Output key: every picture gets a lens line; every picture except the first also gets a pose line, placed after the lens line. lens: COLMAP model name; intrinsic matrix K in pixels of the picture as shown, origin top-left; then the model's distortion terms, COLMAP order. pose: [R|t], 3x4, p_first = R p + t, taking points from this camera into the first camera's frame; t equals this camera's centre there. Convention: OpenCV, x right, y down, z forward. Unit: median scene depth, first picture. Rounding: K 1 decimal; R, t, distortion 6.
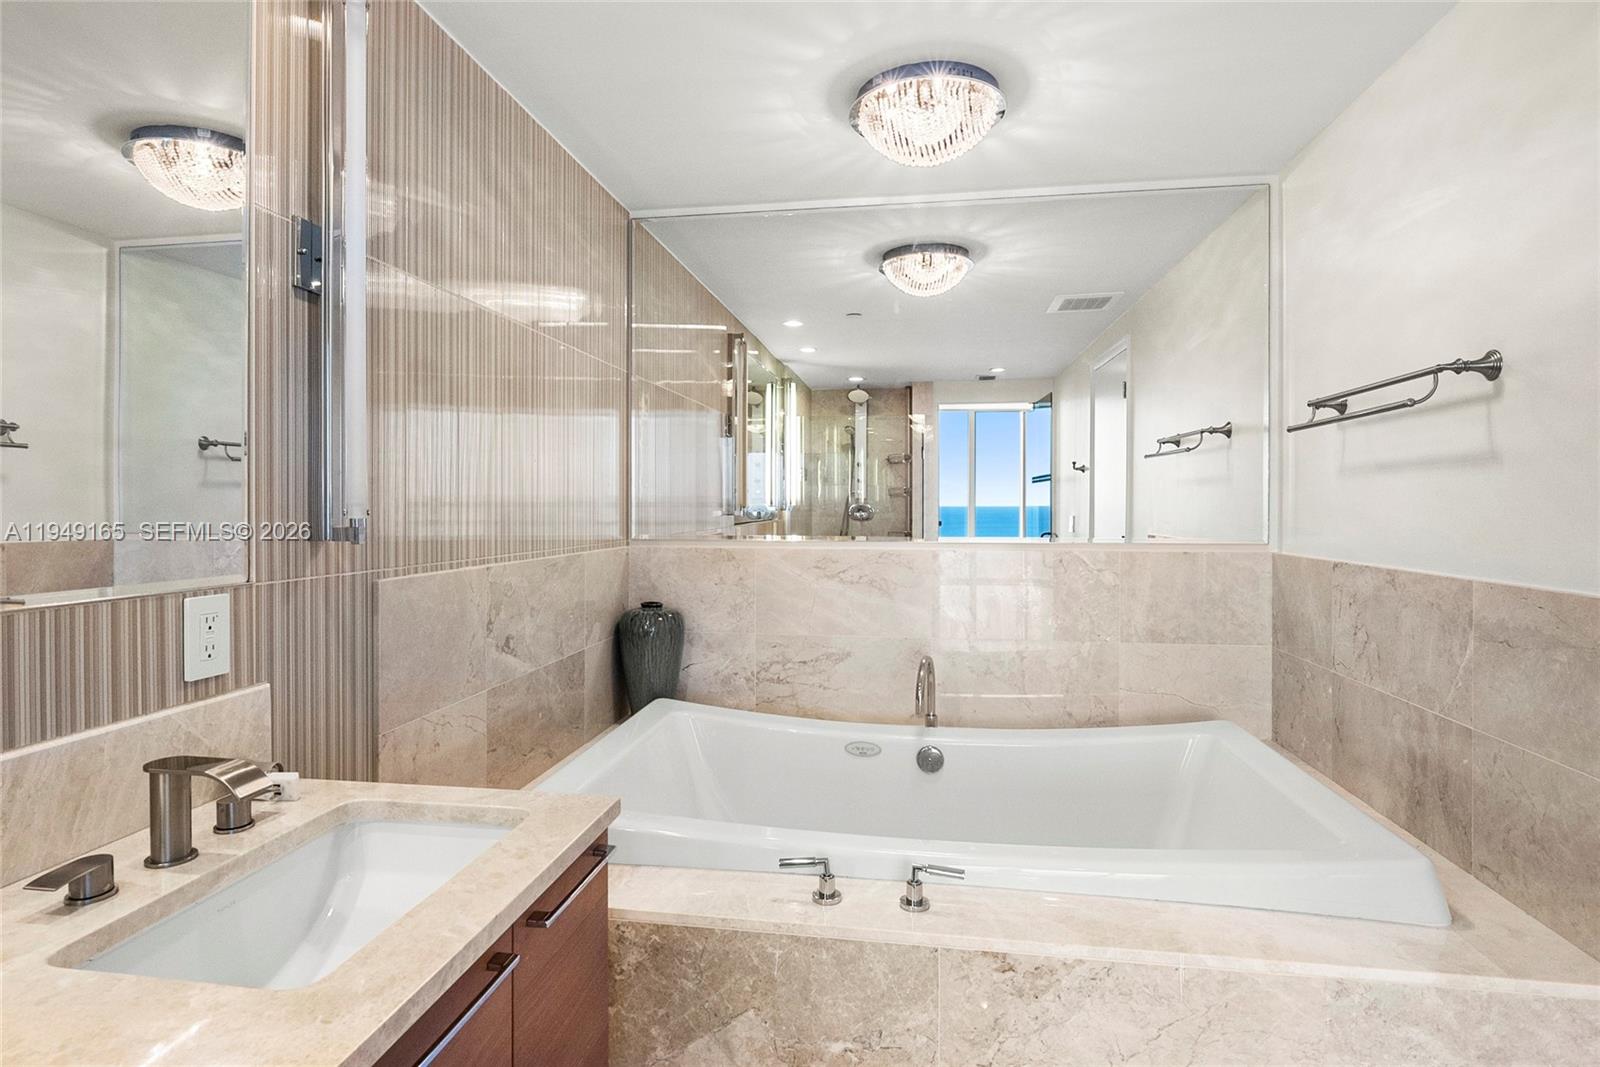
lens RADIAL K [[859.1, 0, 786.3], [0, 859.1, 494.1], [0, 0, 1]] dist [-0.000676, -0.000249]
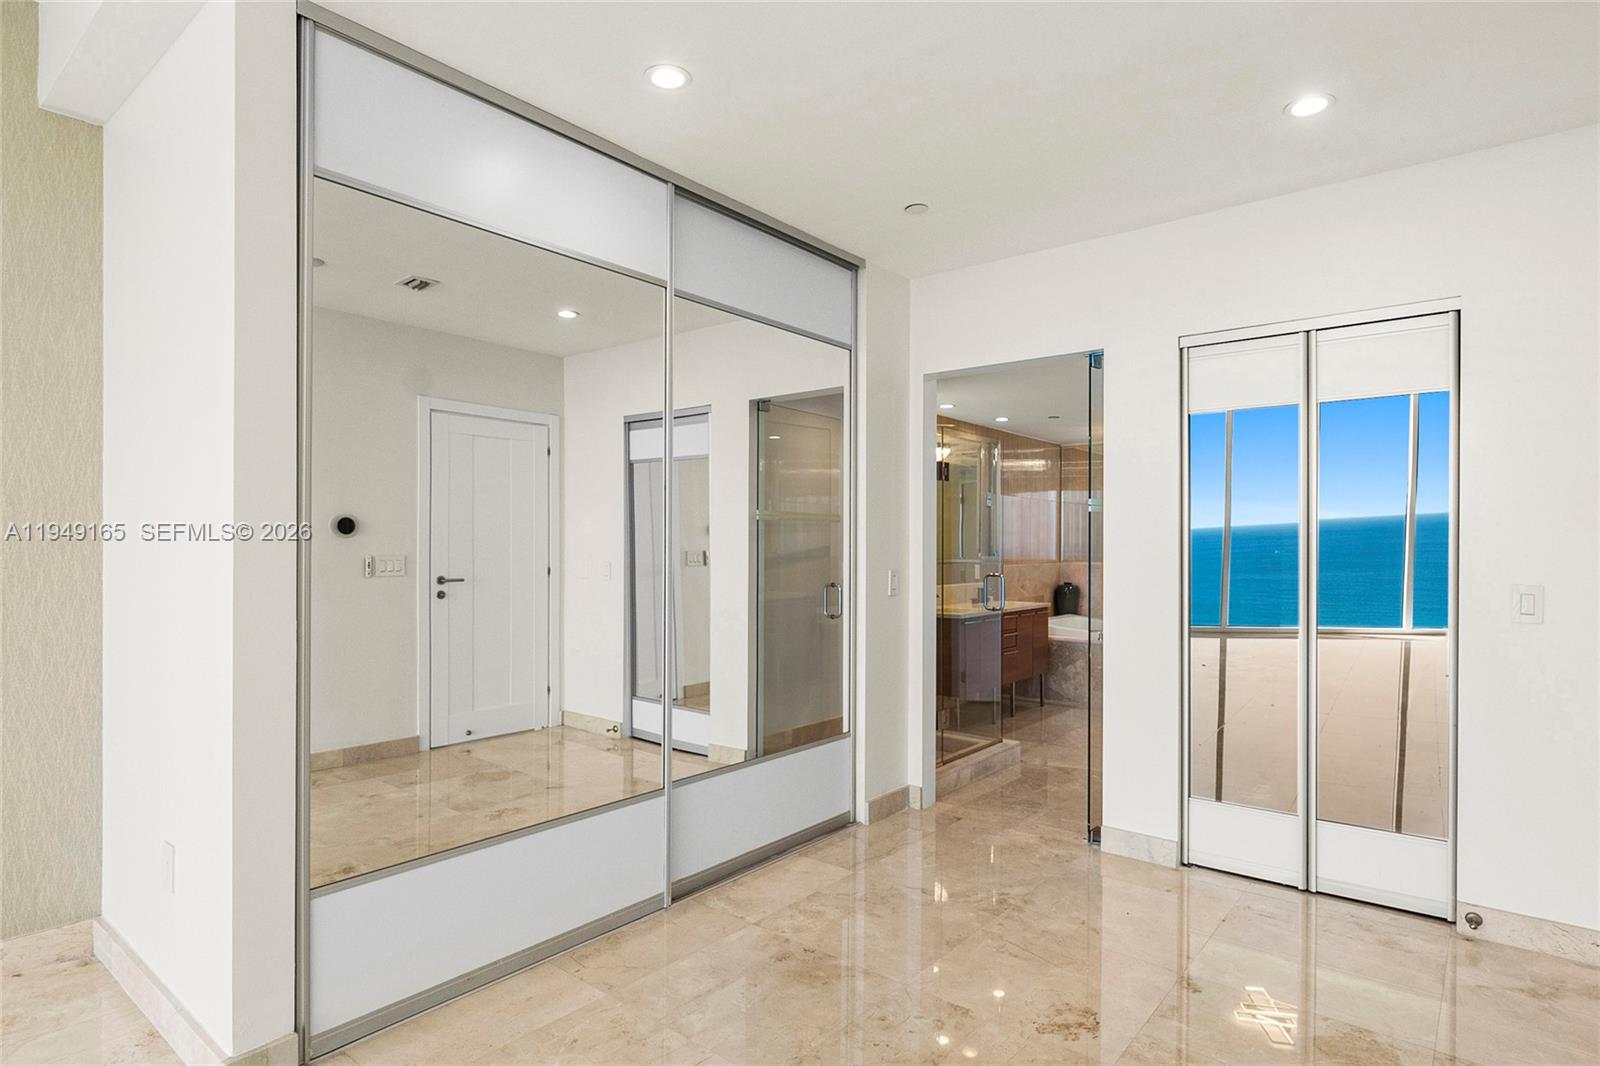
lens RADIAL K [[861.1, 0, 757.2], [0, 861.1, 533.9], [0, 0, 1]] dist [0.001114, 0.001877]
pose [[0.851790, 0.003981, -0.523869, 0.472665], [0.000692, 0.999962, 0.008724, -0.063748], [0.523883, -0.007794, 0.851754, -2.023024]]
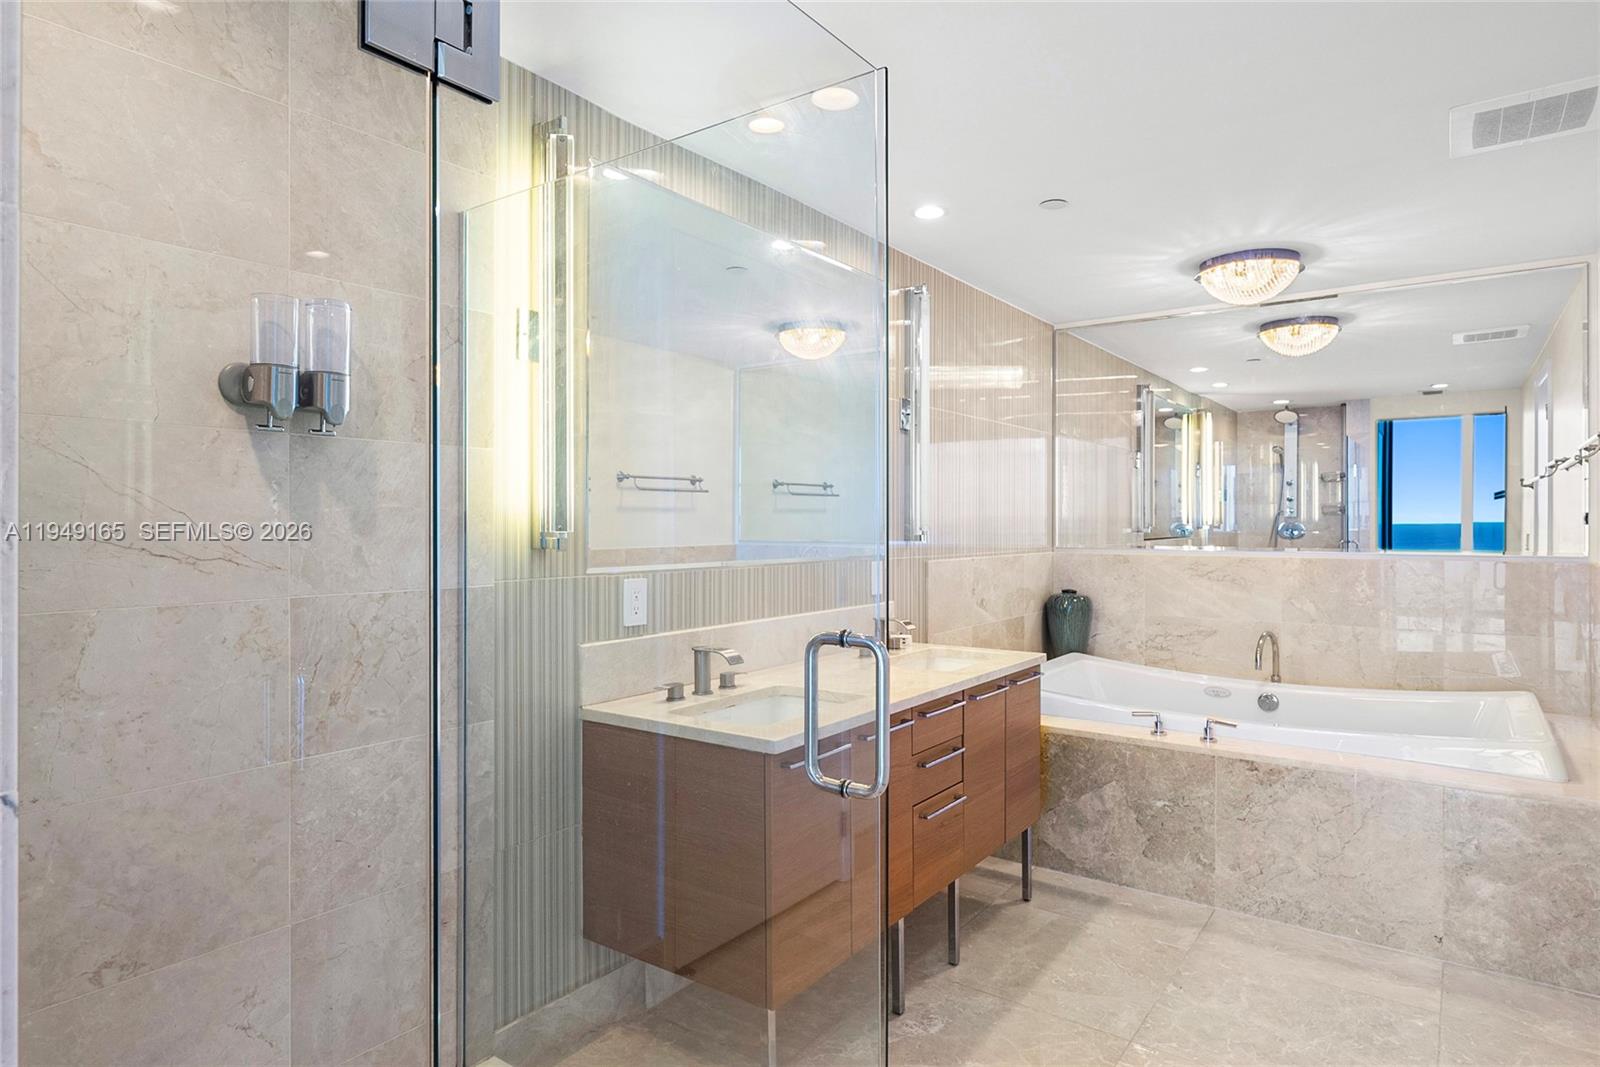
lens RADIAL K [[896.8, 0, 800.0], [0, 896.8, 533.5], [0, 0, 1]] dist [0.001969, -0.000087]
pose [[0.894681, 0.004441, -0.446683, 0.119674], [0.006601, 0.999710, 0.023161, -0.010138], [0.446656, -0.023671, 0.894393, -0.594666]]
